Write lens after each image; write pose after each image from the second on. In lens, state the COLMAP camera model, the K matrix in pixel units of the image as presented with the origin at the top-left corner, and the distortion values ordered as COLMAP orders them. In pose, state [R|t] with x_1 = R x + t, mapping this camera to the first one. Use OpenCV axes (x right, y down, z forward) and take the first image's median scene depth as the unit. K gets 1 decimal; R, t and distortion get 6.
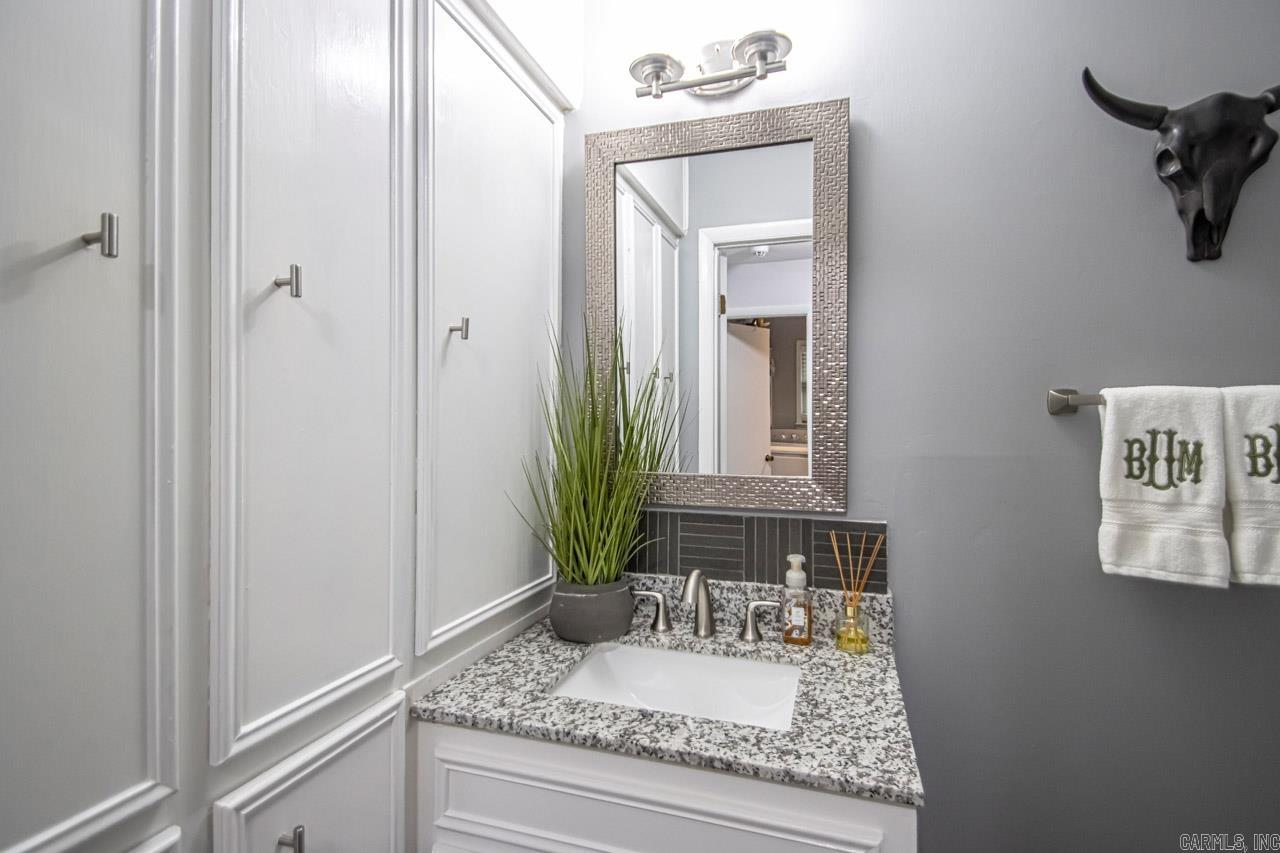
lens RADIAL K [[613.9, 0, 640.0], [0, 613.9, 426.5], [0, 0, 1]] dist [0.037404, -0.025052]
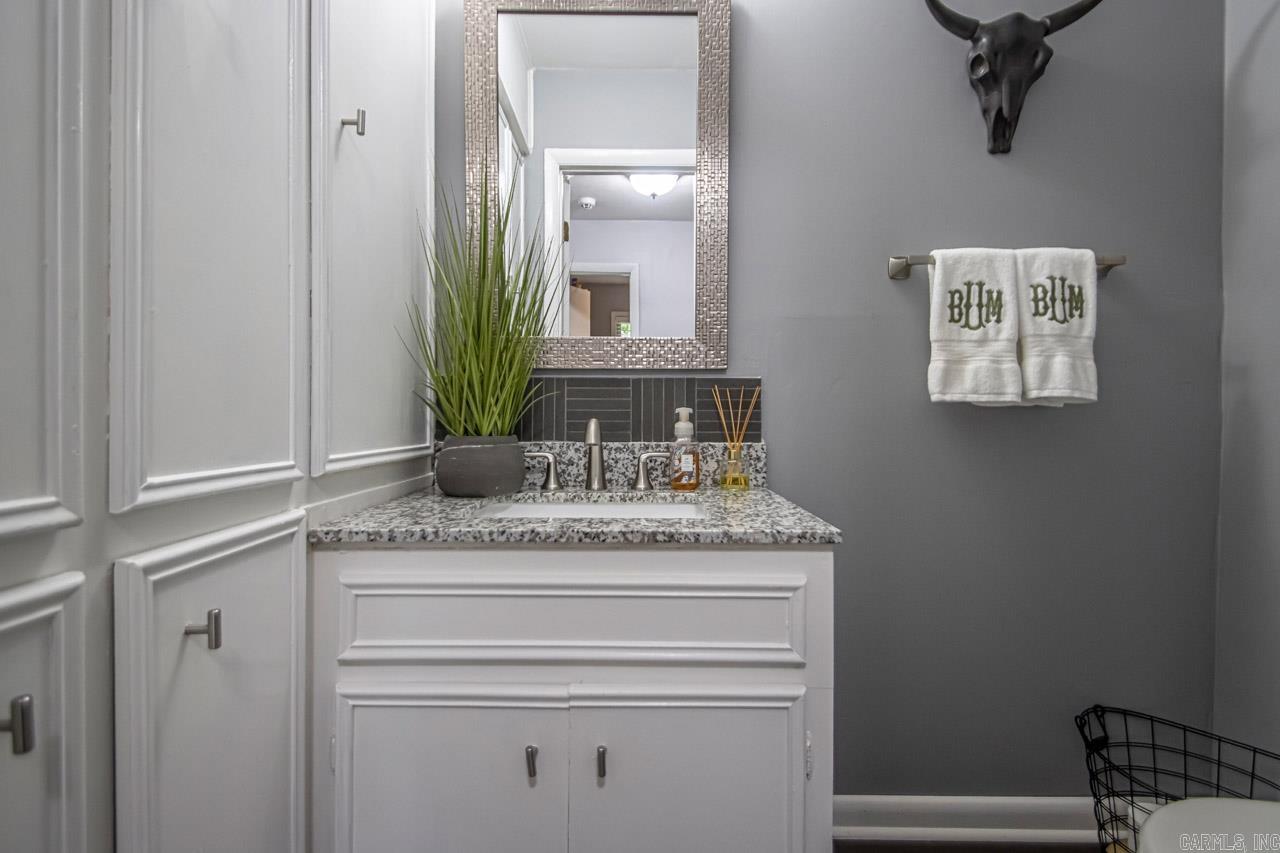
lens RADIAL K [[624.2, 0, 639.5], [0, 624.2, 399.8], [0, 0, 1]] dist [0.024463, -0.011818]
pose [[0.955058, -0.001415, 0.296415, -0.161803], [0.000355, 0.999993, 0.003630, 0.229830], [-0.296418, -0.003361, 0.955052, 0.006829]]
